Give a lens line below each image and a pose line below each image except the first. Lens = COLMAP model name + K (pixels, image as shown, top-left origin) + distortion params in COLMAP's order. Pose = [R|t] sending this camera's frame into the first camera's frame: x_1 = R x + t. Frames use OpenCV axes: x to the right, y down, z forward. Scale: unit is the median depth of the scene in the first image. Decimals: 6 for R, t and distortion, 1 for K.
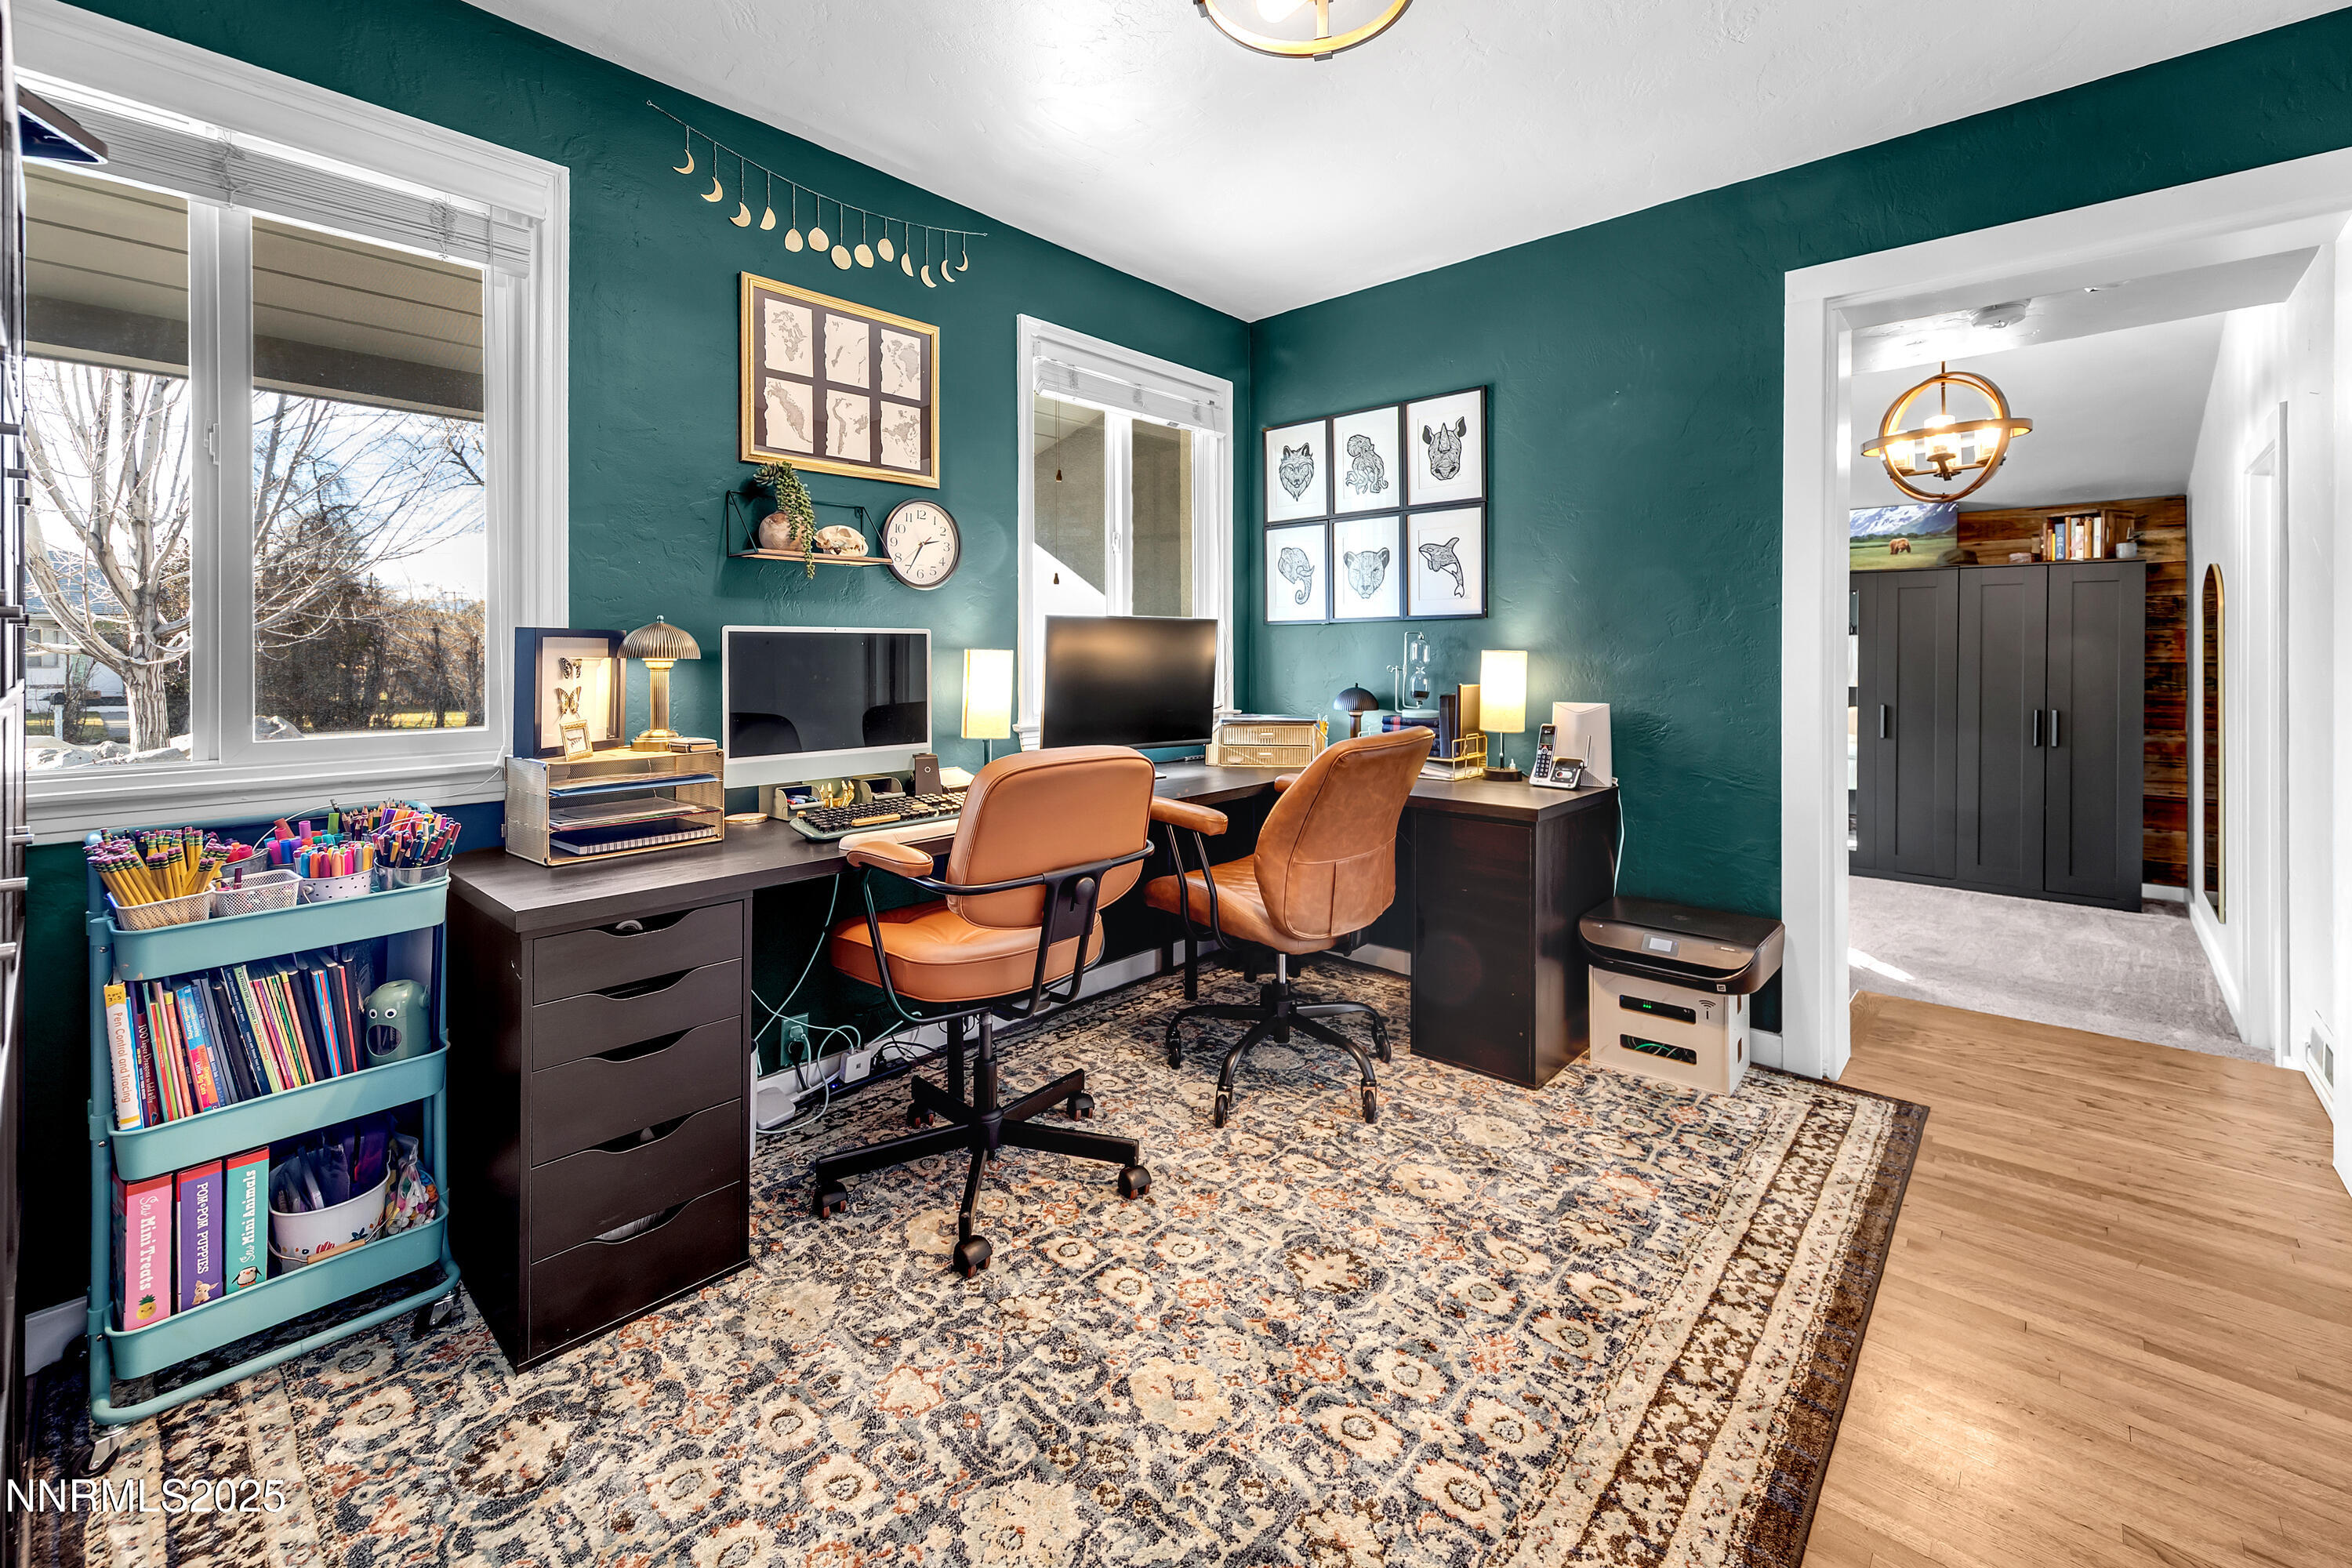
lens RADIAL K [[1065.0, 0, 1144.8], [0, 1065.0, 655.8], [0, 0, 1]] dist [0.009283, -0.001111]
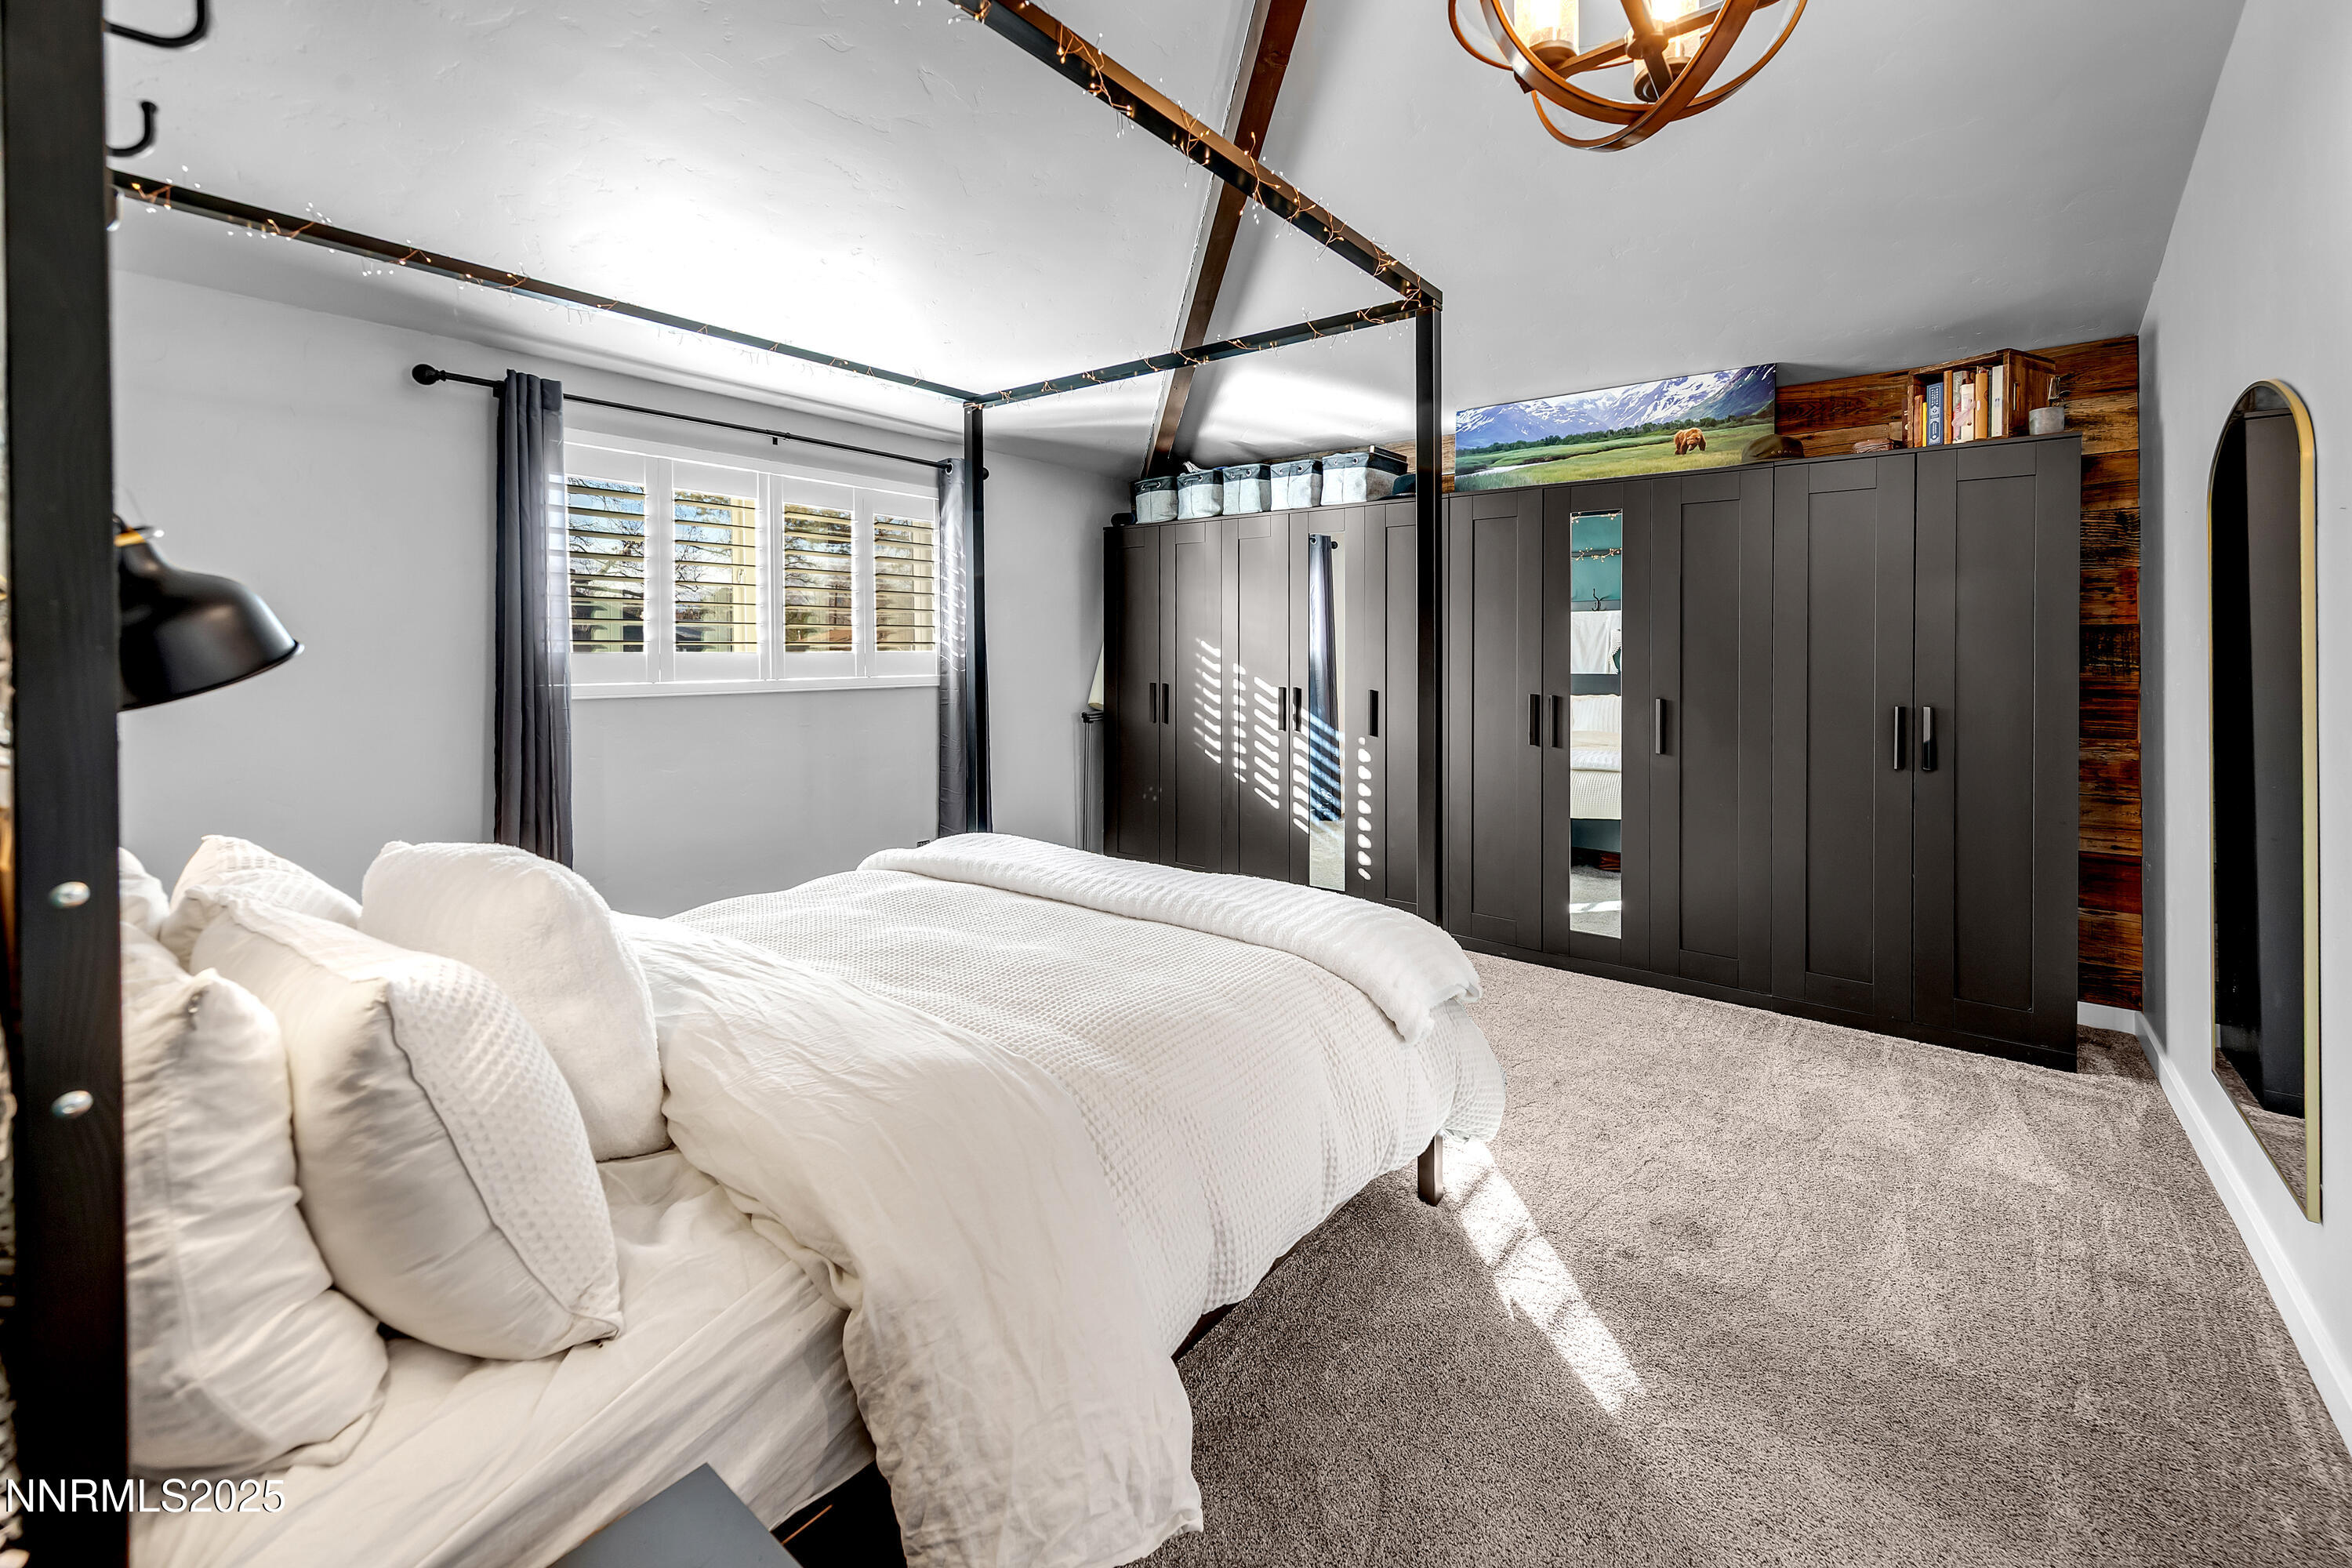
lens RADIAL K [[1065.0, 0, 1142.1], [0, 1065.0, 640.4], [0, 0, 1]] dist [0.009283, -0.001111]
pose [[0.997251, -0.000363, 0.074093, 0.385117], [0.000831, 0.999980, -0.006278, 0.018171], [-0.074089, 0.006322, 0.997232, 0.457255]]
